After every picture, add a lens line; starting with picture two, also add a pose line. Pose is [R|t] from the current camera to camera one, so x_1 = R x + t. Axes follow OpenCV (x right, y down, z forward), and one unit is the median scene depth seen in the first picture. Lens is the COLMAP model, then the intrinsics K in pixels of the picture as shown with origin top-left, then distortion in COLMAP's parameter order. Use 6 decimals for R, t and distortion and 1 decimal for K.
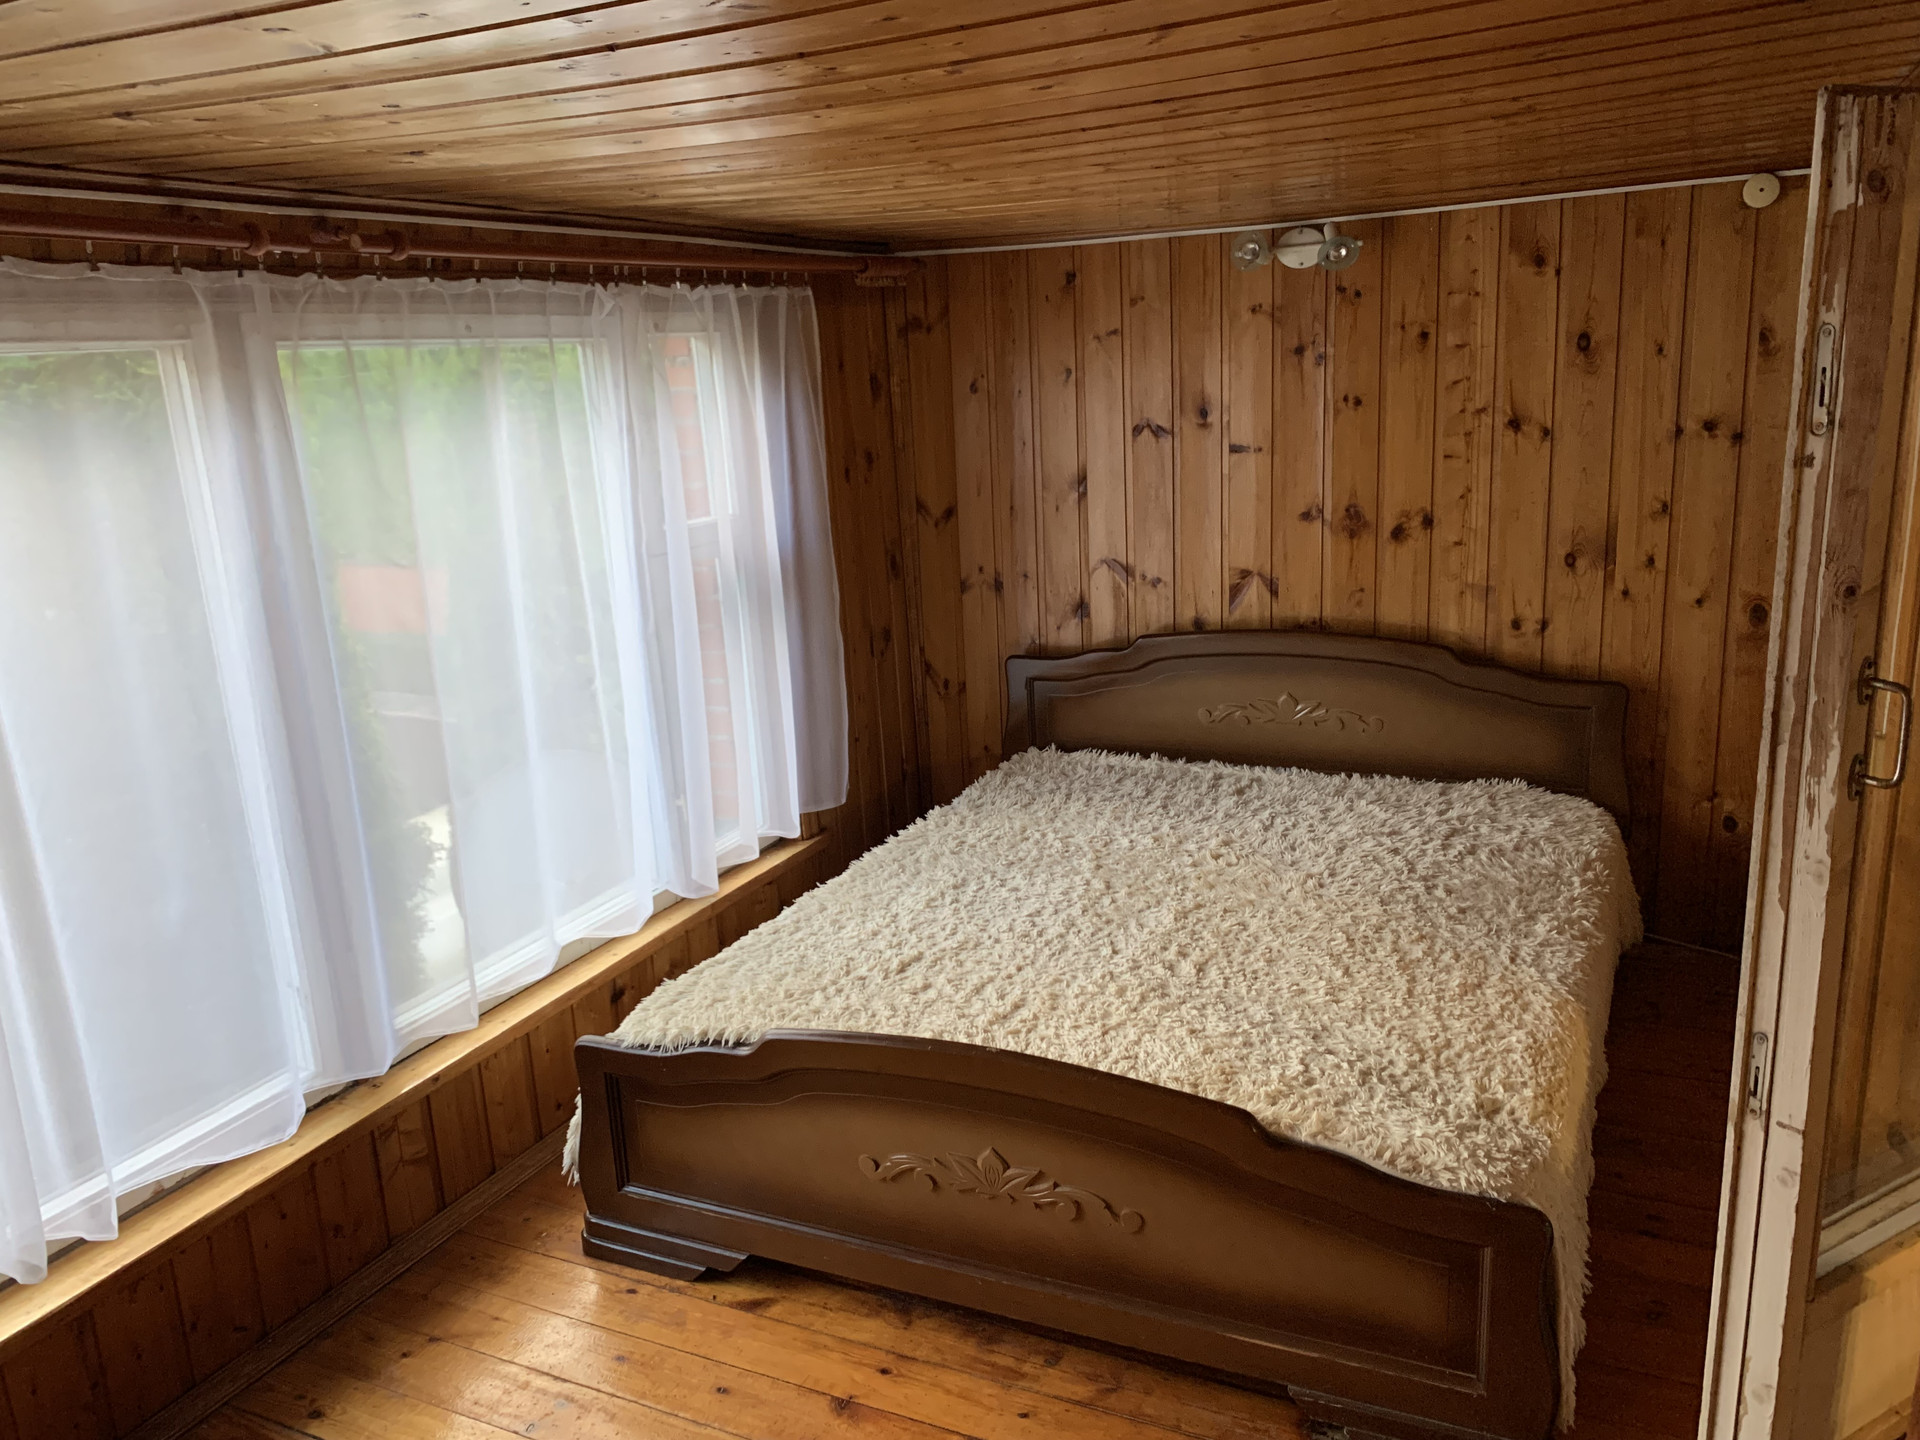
lens RADIAL K [[1433.6, 0, 960.0], [0, 1433.6, 720.0], [0, 0, 1]] dist [0.026830, -0.047834]
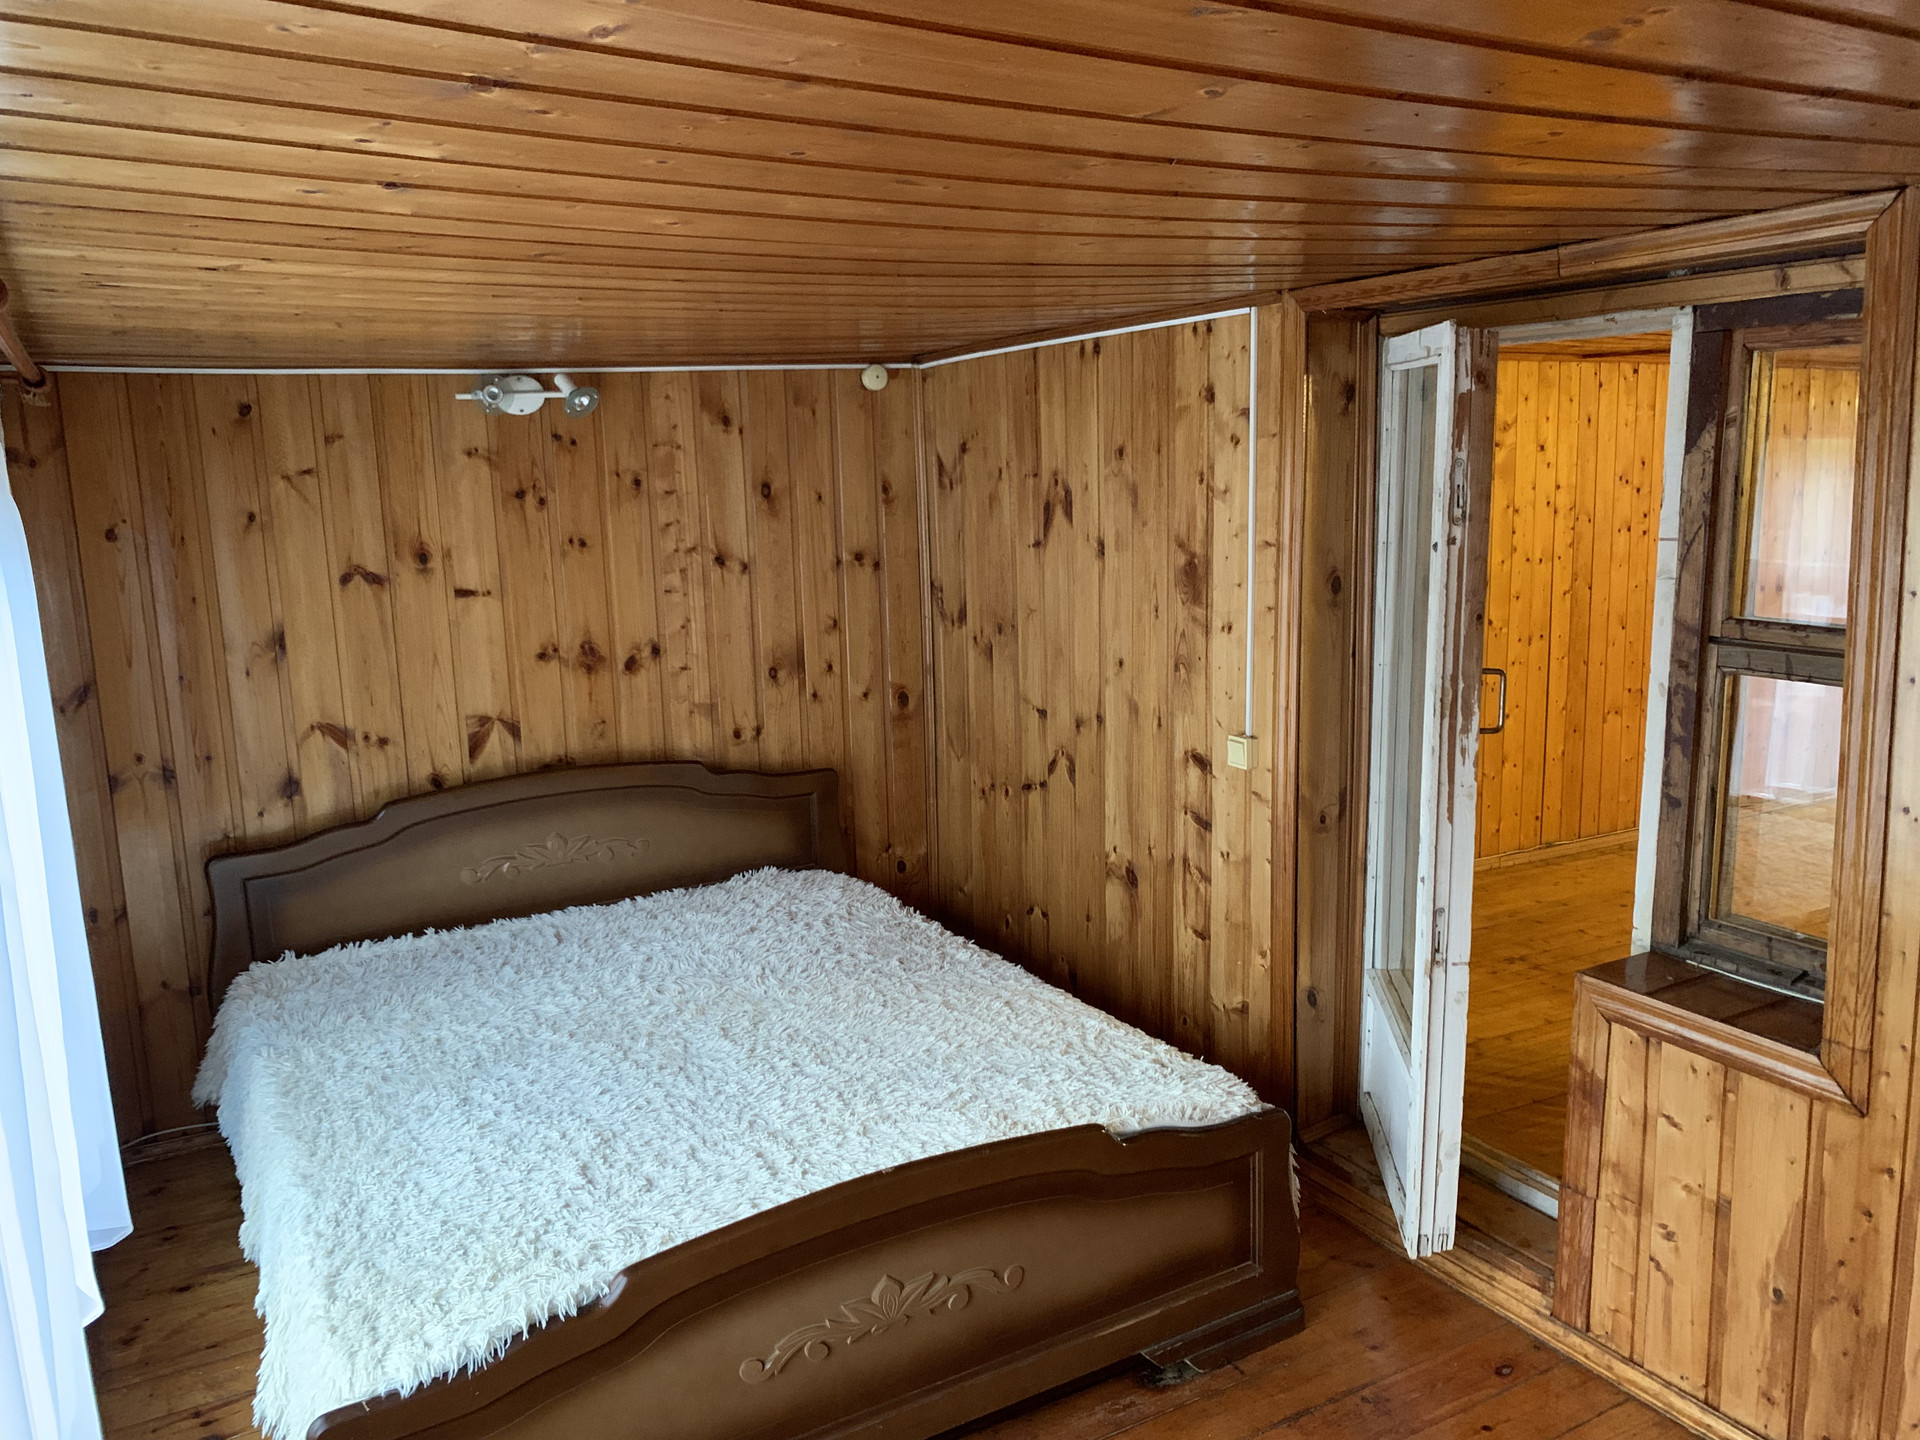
lens RADIAL K [[1408.8, 0, 960.0], [0, 1408.8, 720.0], [0, 0, 1]] dist [0.092688, -0.202005]
pose [[0.583513, -0.113586, 0.804121, -0.409270], [0.204027, 0.978916, -0.009776, -0.030676], [-0.786057, 0.169767, 0.594385, 0.198256]]
